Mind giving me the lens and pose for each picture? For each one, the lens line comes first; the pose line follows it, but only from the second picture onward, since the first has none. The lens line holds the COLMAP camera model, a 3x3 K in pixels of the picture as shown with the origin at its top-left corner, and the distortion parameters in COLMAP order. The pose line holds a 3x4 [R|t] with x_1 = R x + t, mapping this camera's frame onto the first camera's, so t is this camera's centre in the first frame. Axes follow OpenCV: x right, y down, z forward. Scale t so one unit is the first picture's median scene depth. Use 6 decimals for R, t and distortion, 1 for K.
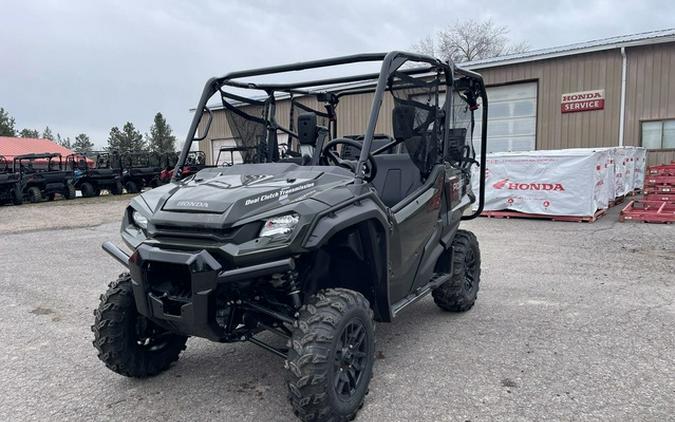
lens RADIAL K [[524.2, 0, 343.8], [0, 524.2, 233.1], [0, 0, 1]] dist [0.072180, -0.057403]
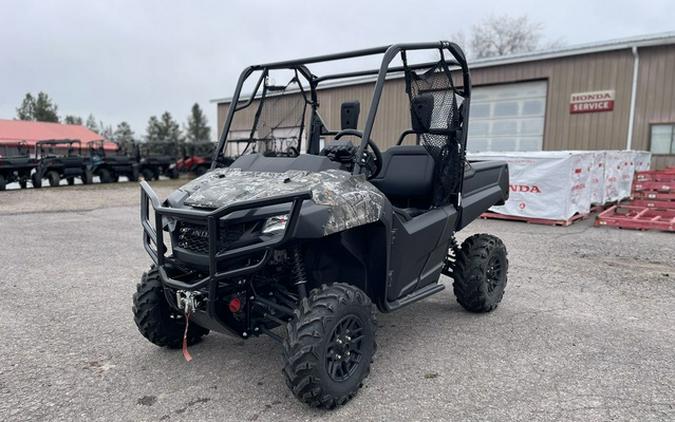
lens RADIAL K [[526.3, 0, 340.1], [0, 526.3, 243.9], [0, 0, 1]] dist [0.048242, -0.032644]
pose [[0.997055, 0.042860, -0.063594, 0.064576], [-0.040983, 0.998693, 0.030524, -0.000390], [0.064819, -0.027828, 0.997509, -0.003497]]
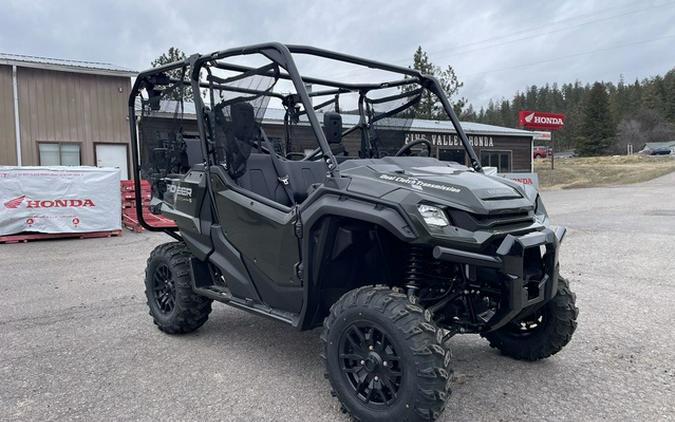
lens RADIAL K [[524.2, 0, 333.6], [0, 524.2, 225.3], [0, 0, 1]] dist [0.072180, -0.057403]
pose [[0.257341, -0.063851, 0.964209, -0.239701], [0.129524, 0.991090, 0.031062, -0.010589], [-0.957601, 0.116894, 0.263318, 0.183095]]
